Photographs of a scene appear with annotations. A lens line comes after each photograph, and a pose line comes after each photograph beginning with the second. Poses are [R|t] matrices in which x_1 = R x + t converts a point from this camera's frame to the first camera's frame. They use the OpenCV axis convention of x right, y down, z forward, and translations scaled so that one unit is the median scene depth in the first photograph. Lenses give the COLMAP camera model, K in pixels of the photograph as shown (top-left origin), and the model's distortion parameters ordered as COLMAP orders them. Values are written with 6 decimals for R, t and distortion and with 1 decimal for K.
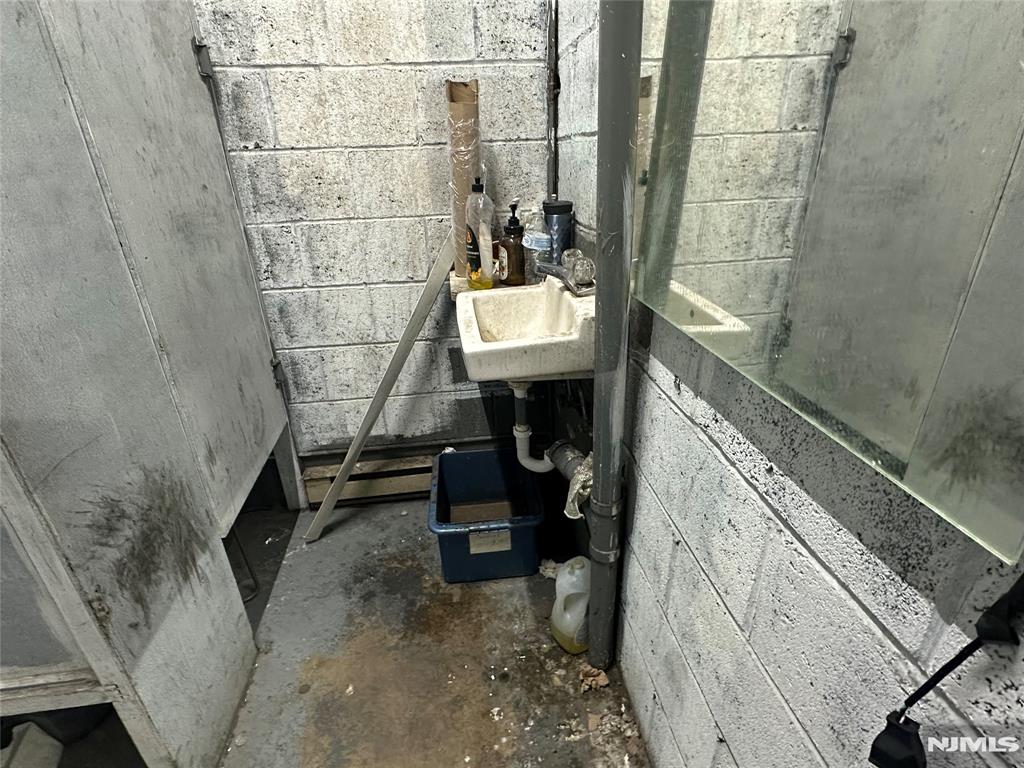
lens RADIAL K [[510.4, 0, 508.9], [0, 510.4, 385.2], [0, 0, 1]] dist [-0.002720, -0.000436]
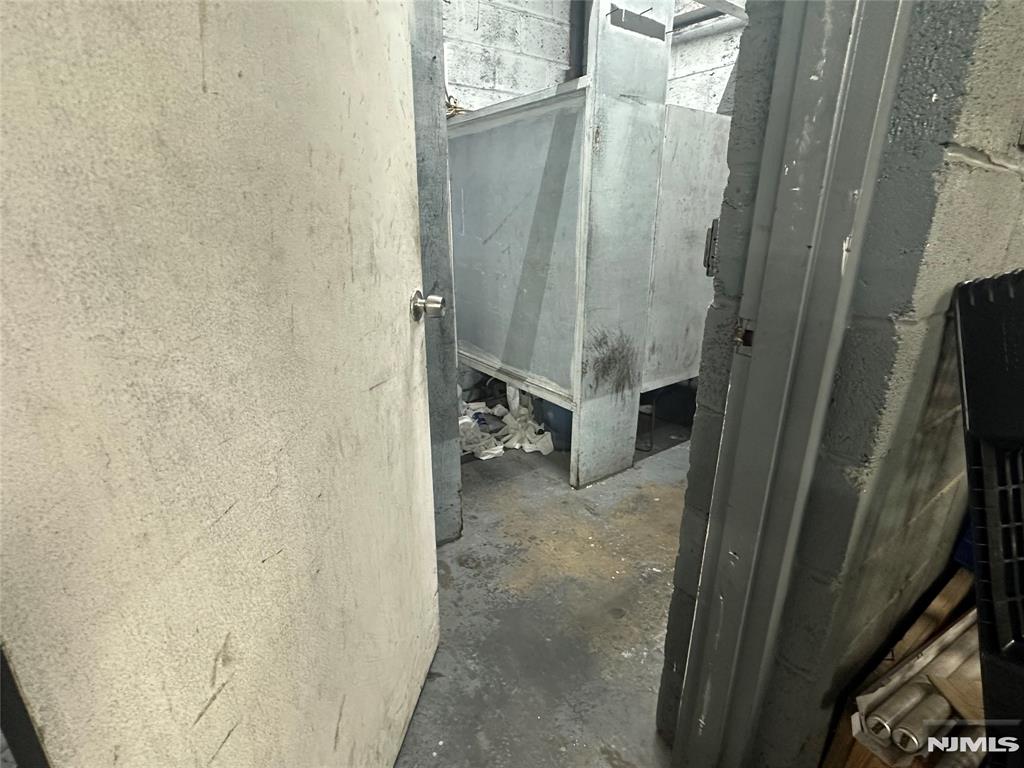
lens RADIAL K [[510.4, 0, 510.9], [0, 510.4, 383.4], [0, 0, 1]] dist [-0.002720, -0.000436]
pose [[0.490788, 0.314960, -0.812359, 0.980854], [-0.383030, 0.915441, 0.123518, 0.281157], [0.782570, 0.250537, 0.569926, -0.646793]]
